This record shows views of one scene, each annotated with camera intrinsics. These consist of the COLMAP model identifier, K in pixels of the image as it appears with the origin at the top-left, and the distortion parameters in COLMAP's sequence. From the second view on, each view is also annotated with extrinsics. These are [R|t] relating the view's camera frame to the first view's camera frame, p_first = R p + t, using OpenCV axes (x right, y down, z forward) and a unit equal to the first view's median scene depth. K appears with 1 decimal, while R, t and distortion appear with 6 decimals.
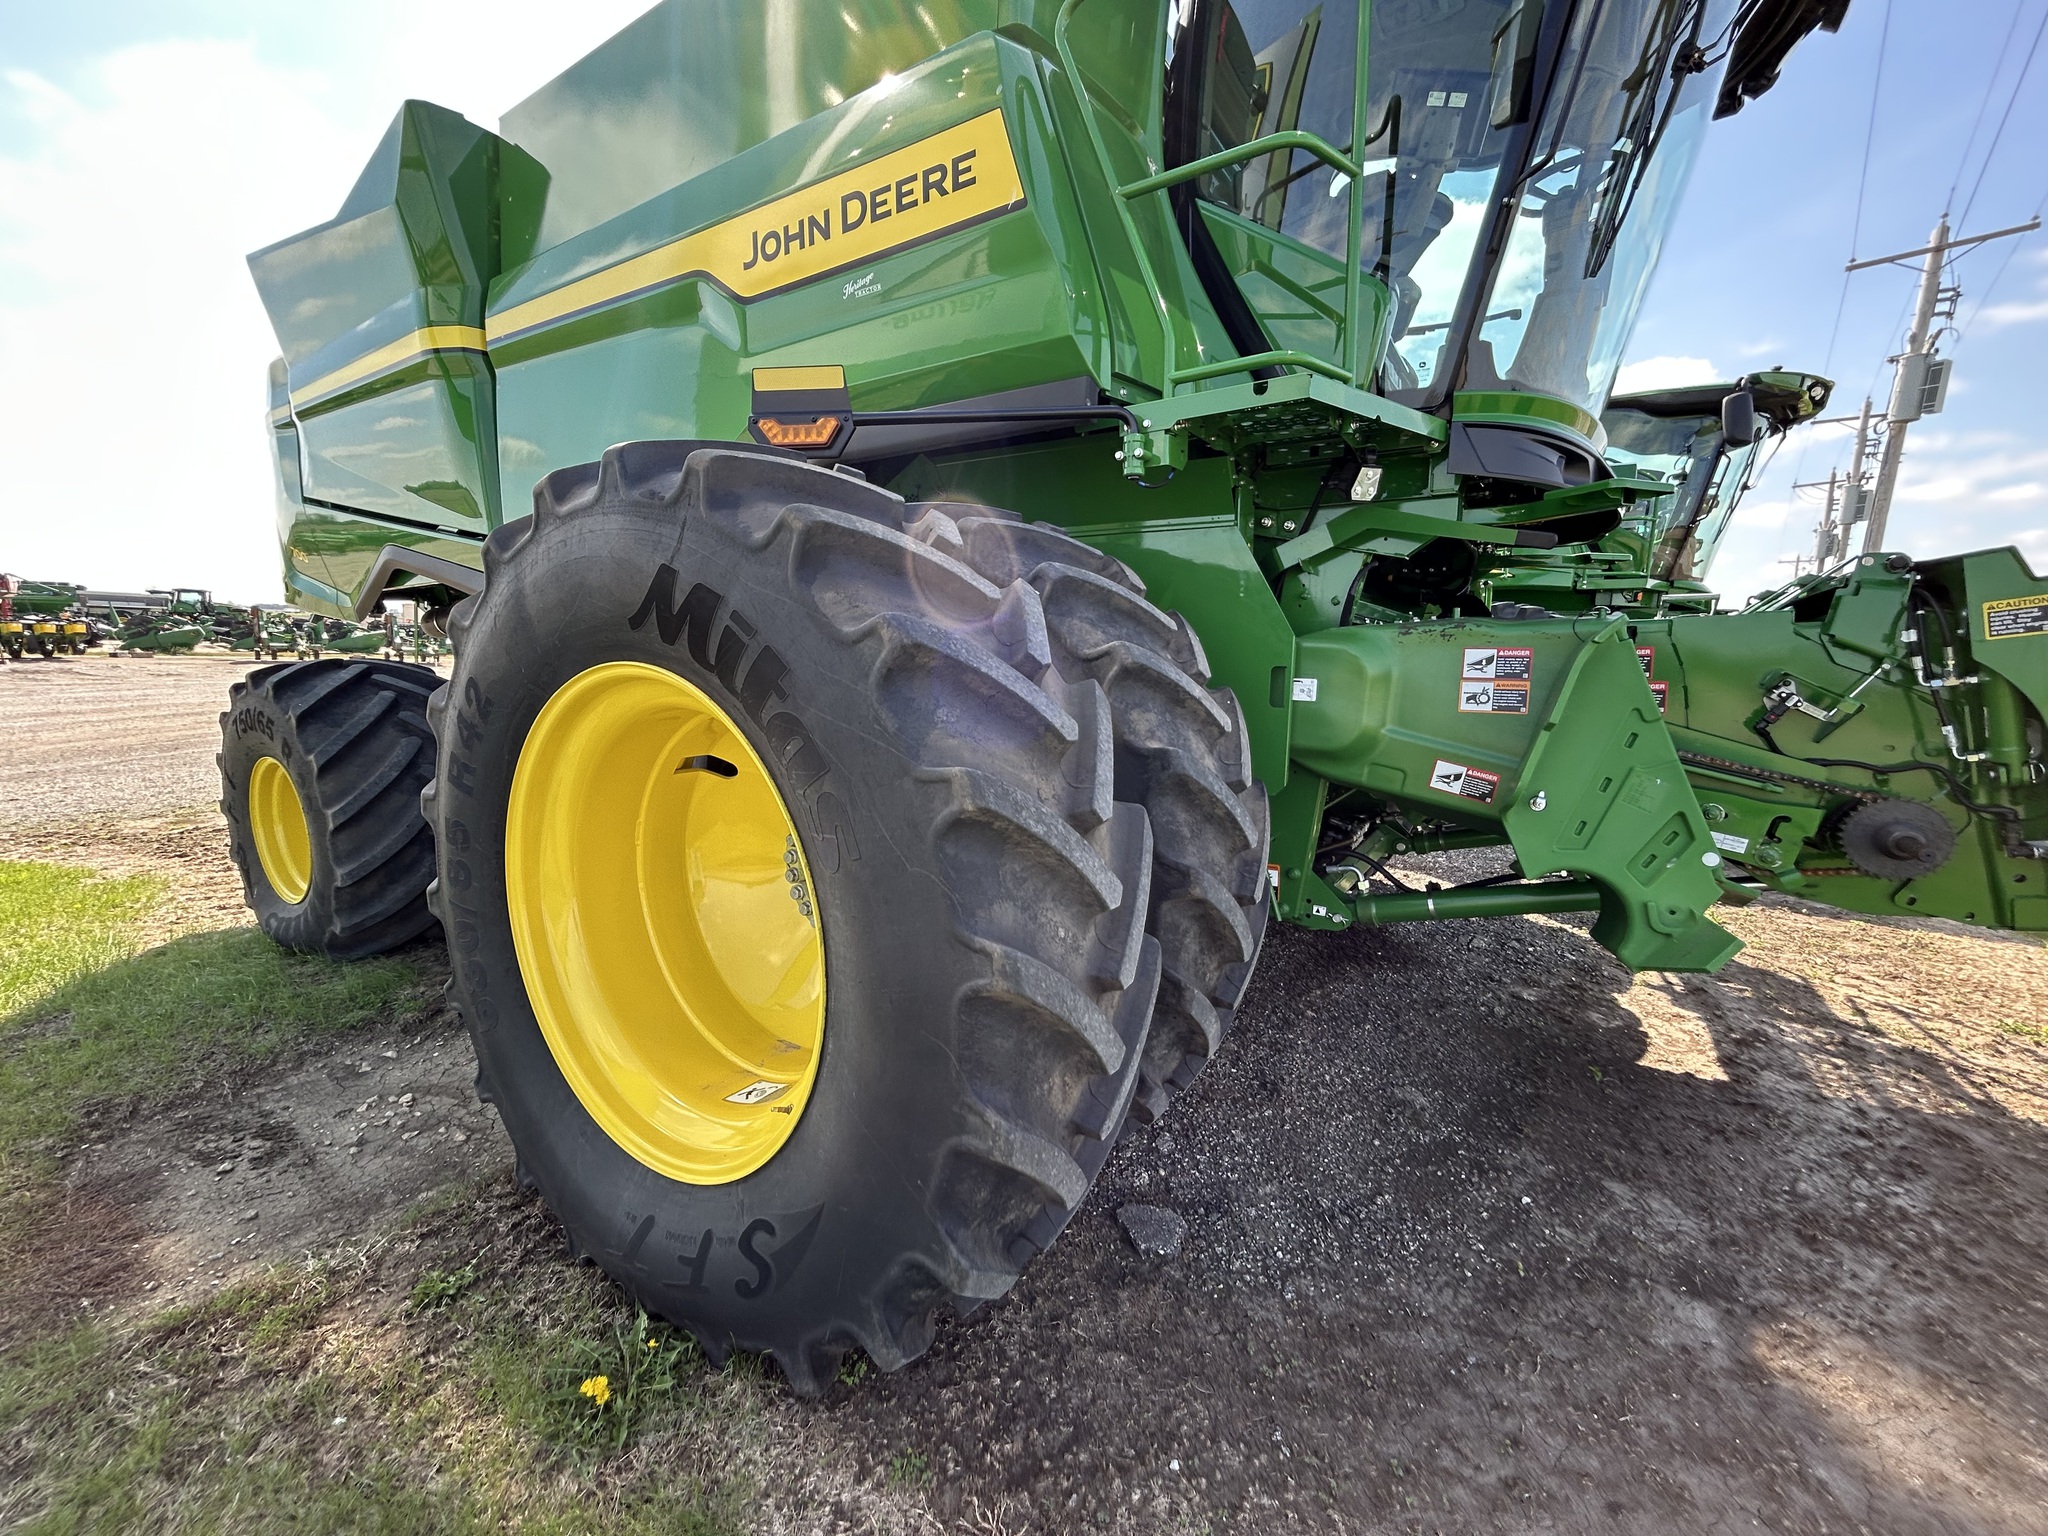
lens RADIAL K [[829.5, 0, 1017.3], [0, 829.5, 765.3], [0, 0, 1]] dist [-0.001127, 0.000749]
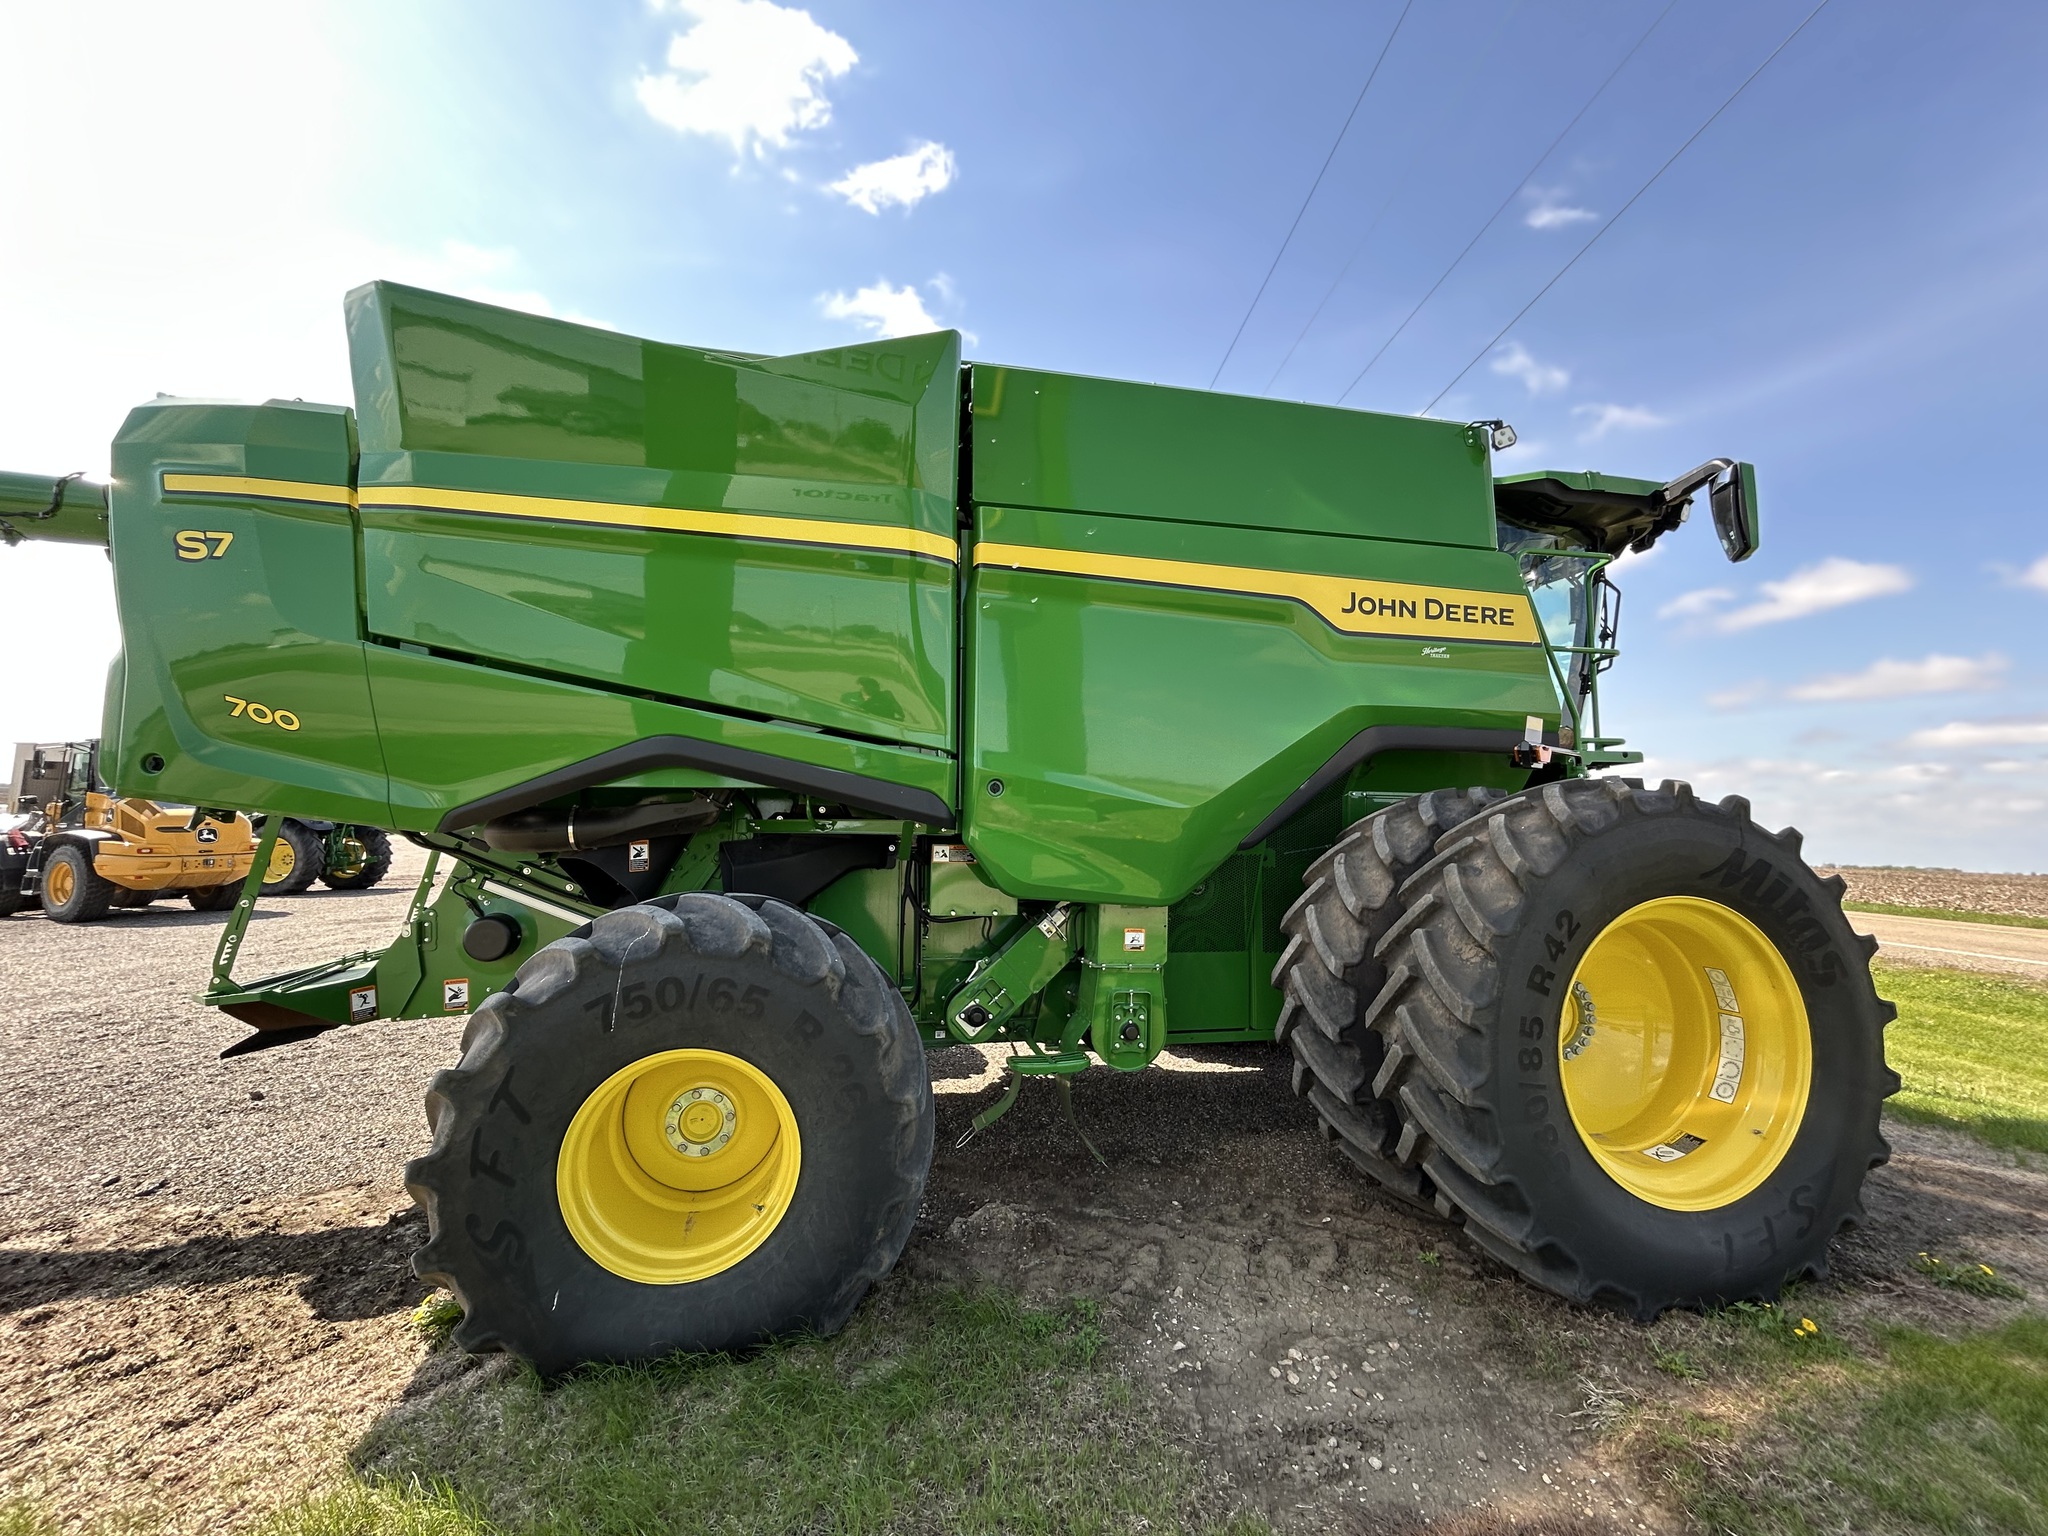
lens RADIAL K [[829.5, 0, 1019.9], [0, 829.5, 764.8], [0, 0, 1]] dist [-0.003525, 0.001600]
pose [[0.703351, 0.057860, 0.708484, -1.920326], [0.088422, 0.981820, -0.167964, -0.159340], [-0.705321, 0.180783, 0.685448, 0.503461]]
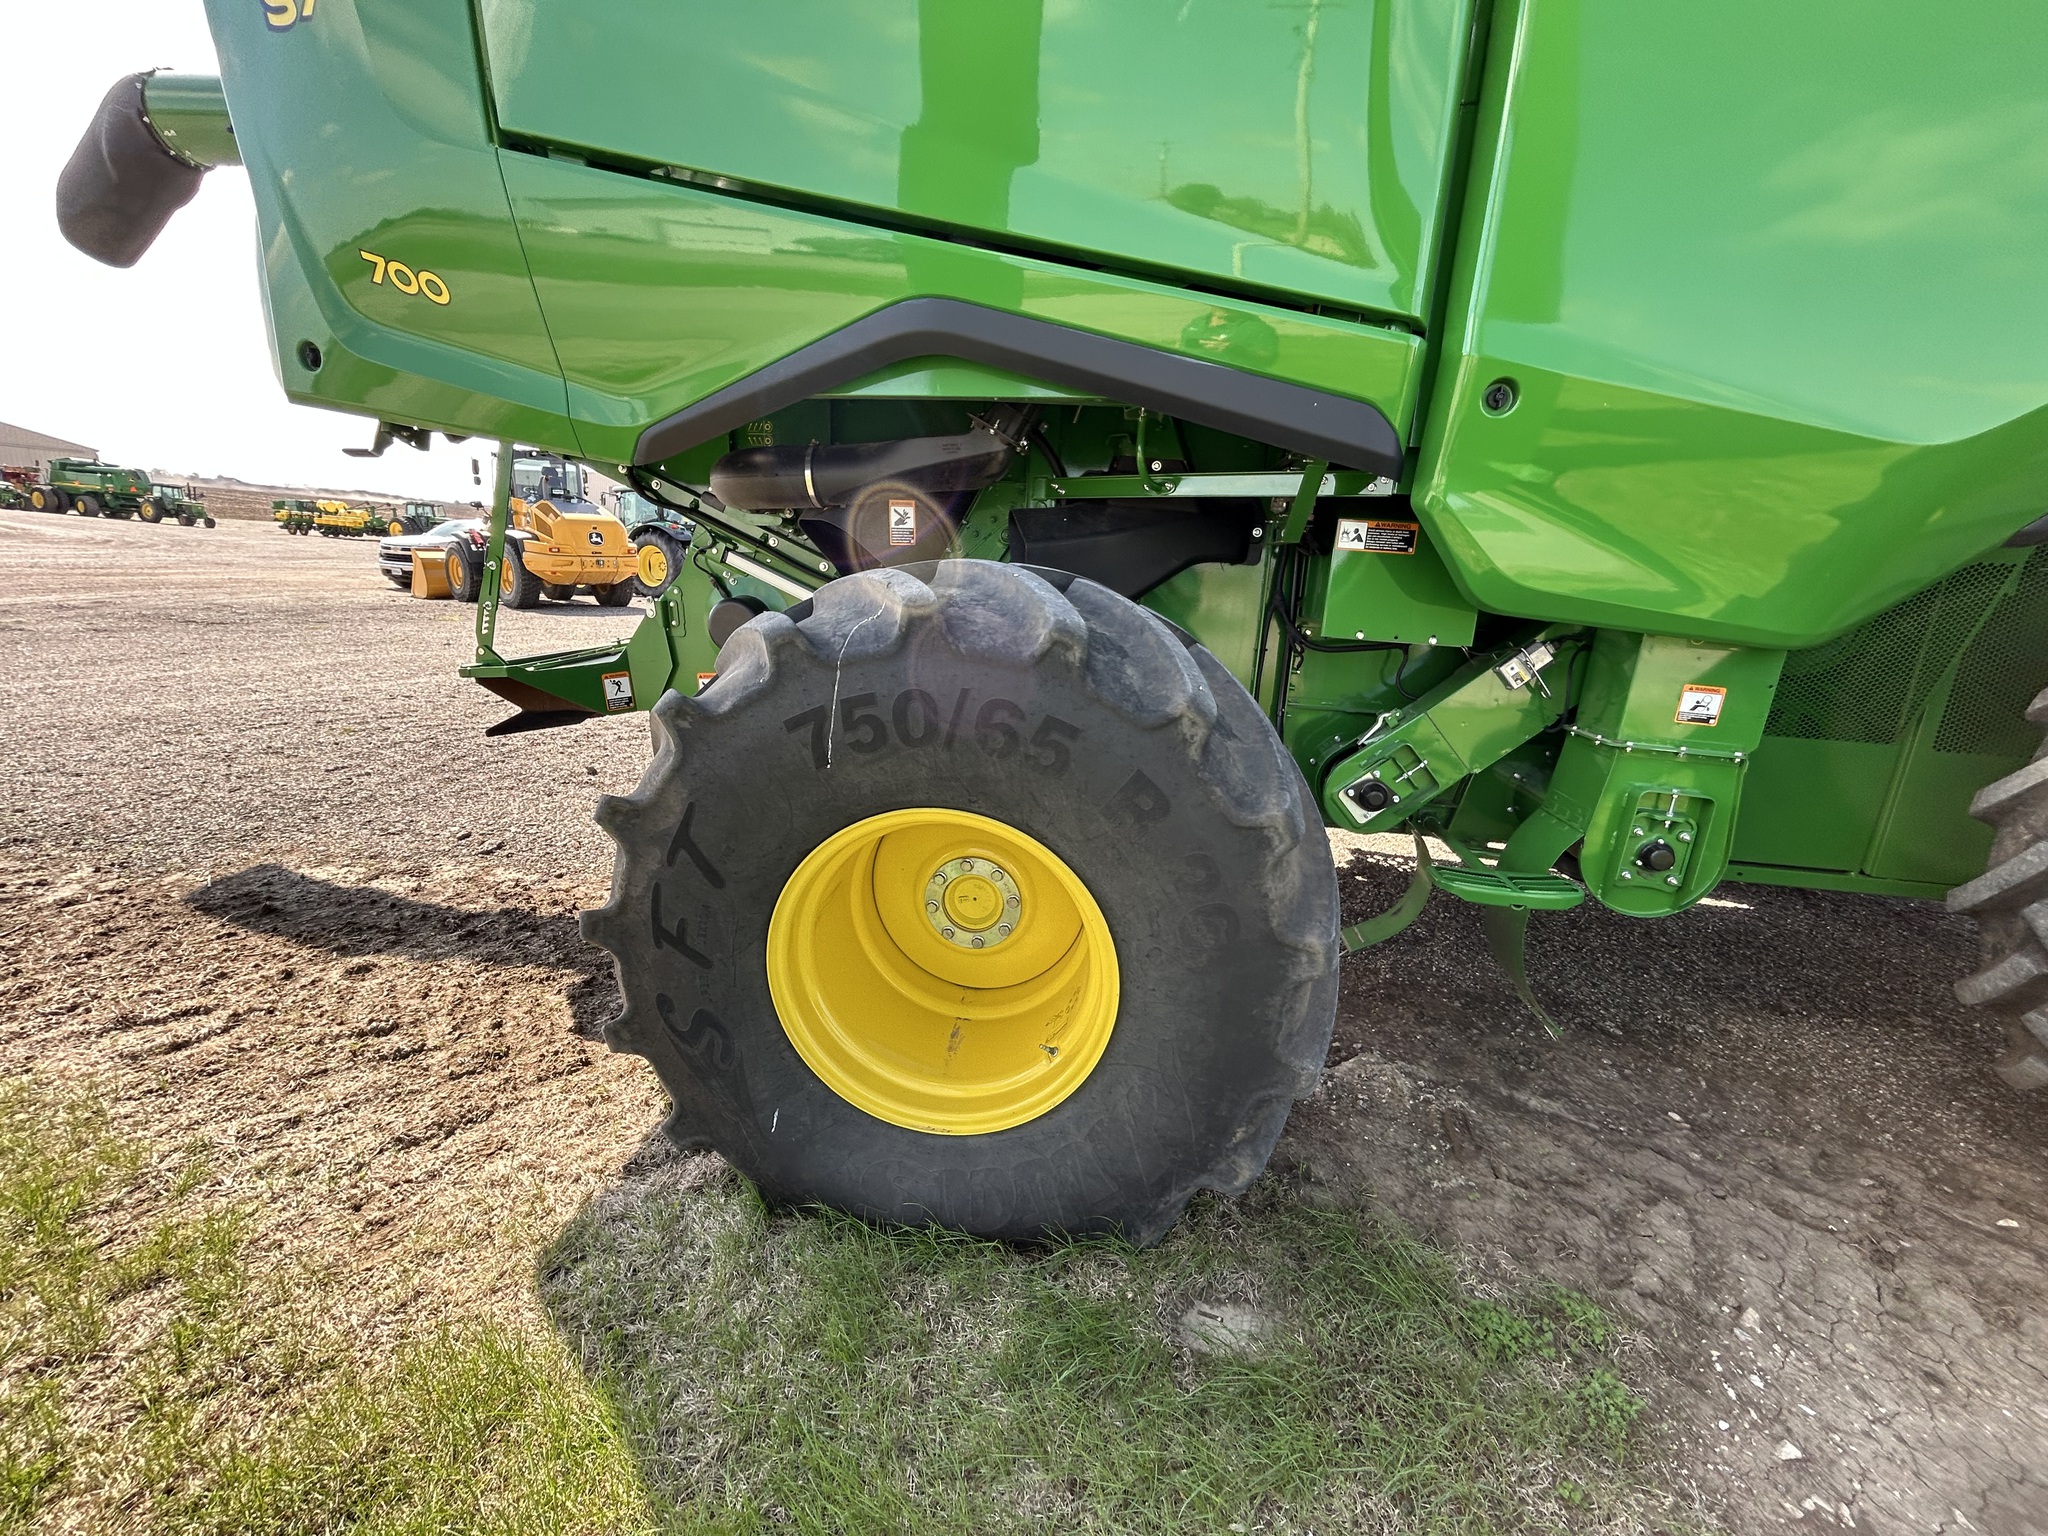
lens RADIAL K [[829.4, 0, 1020.9], [0, 829.4, 773.2], [0, 0, 1]] dist [-0.006263, 0.000044]
pose [[0.901873, -0.065764, 0.426965, -1.665871], [0.010040, 0.991269, 0.131475, -0.129168], [-0.431884, -0.114287, 0.894659, 1.001879]]
